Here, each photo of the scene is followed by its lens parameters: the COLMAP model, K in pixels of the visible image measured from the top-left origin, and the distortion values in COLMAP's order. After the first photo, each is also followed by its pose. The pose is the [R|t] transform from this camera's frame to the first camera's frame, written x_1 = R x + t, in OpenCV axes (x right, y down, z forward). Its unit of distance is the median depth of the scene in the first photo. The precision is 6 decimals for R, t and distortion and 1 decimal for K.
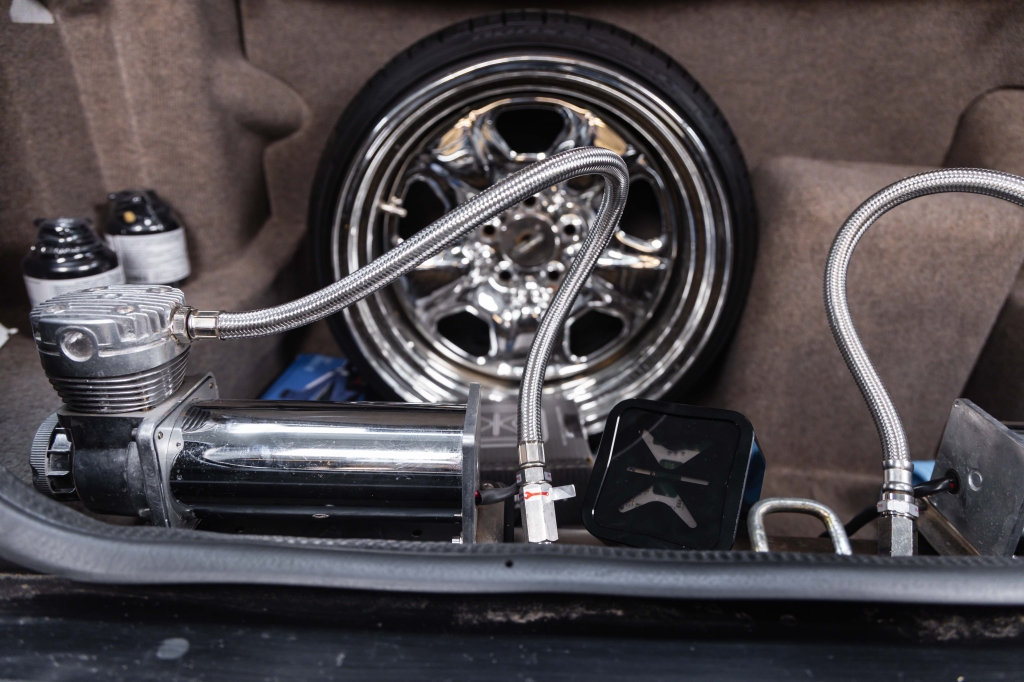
lens RADIAL K [[676.7, 0, 514.7], [0, 676.7, 340.6], [0, 0, 1]] dist [-0.000733, 0.001811]
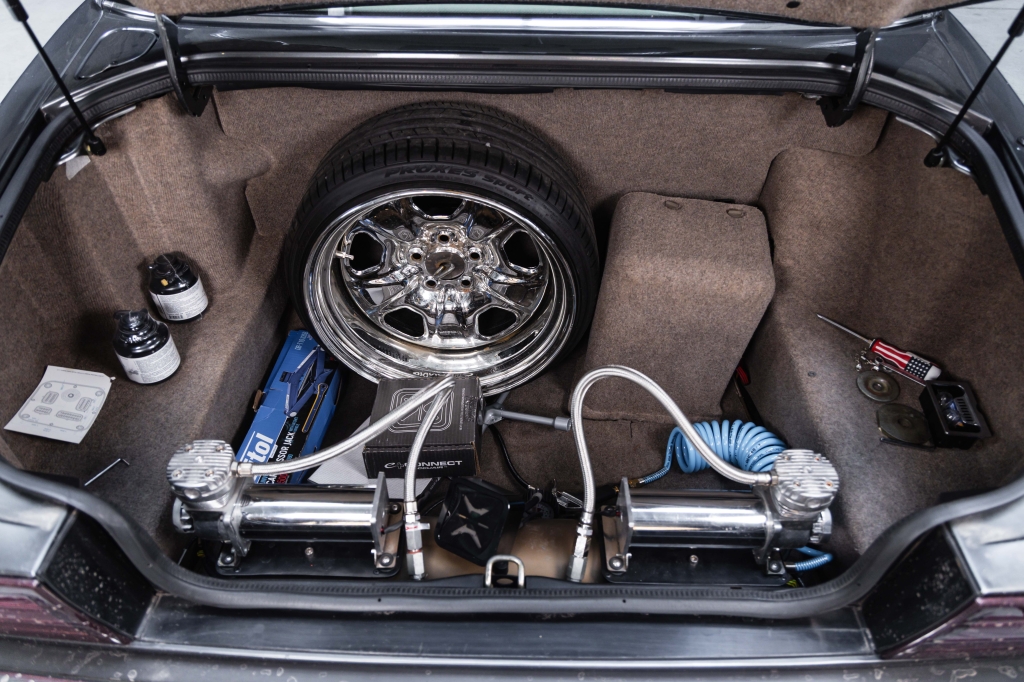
lens RADIAL K [[676.7, 0, 511.0], [0, 676.7, 342.4], [0, 0, 1]] dist [-0.000733, 0.001811]
pose [[0.999946, -0.010254, -0.001378, 0.176627], [0.010133, 0.943735, 0.330547, -0.515555], [-0.002089, -0.330543, 0.943789, -0.415840]]
